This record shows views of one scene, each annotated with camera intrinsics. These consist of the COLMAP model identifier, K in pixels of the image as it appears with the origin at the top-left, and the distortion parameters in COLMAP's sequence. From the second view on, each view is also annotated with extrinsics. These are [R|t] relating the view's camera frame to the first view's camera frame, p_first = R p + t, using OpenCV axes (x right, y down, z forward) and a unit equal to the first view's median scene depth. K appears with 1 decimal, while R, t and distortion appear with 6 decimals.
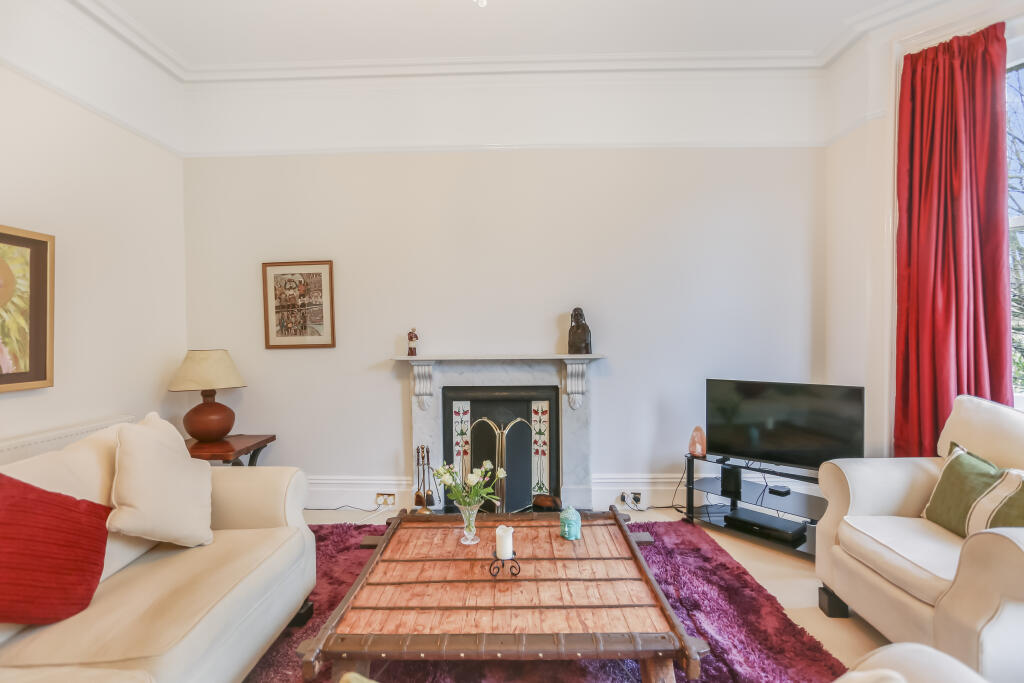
lens RADIAL K [[508.5, 0, 507.4], [0, 508.5, 342.5], [0, 0, 1]] dist [-0.014234, 0.003516]
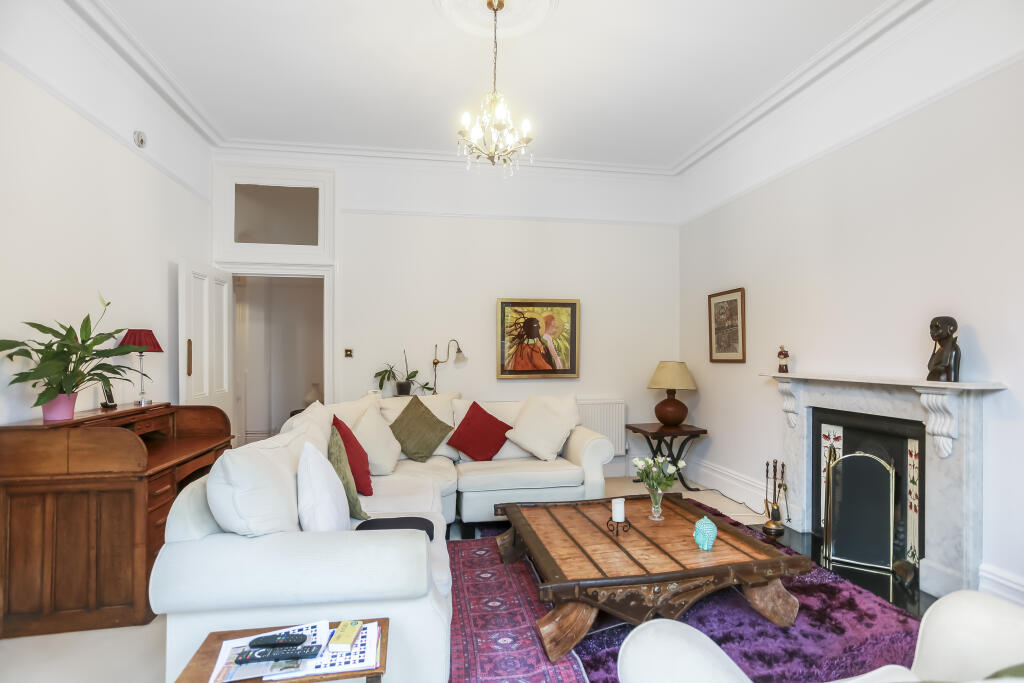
lens RADIAL K [[508.5, 0, 507.4], [0, 508.5, 346.5], [0, 0, 1]] dist [-0.014234, 0.003516]
pose [[0.205932, -0.002480, -0.978563, 0.695173], [-0.014515, 0.999879, -0.005588, -0.012890], [0.978459, 0.015354, 0.205871, 0.245983]]
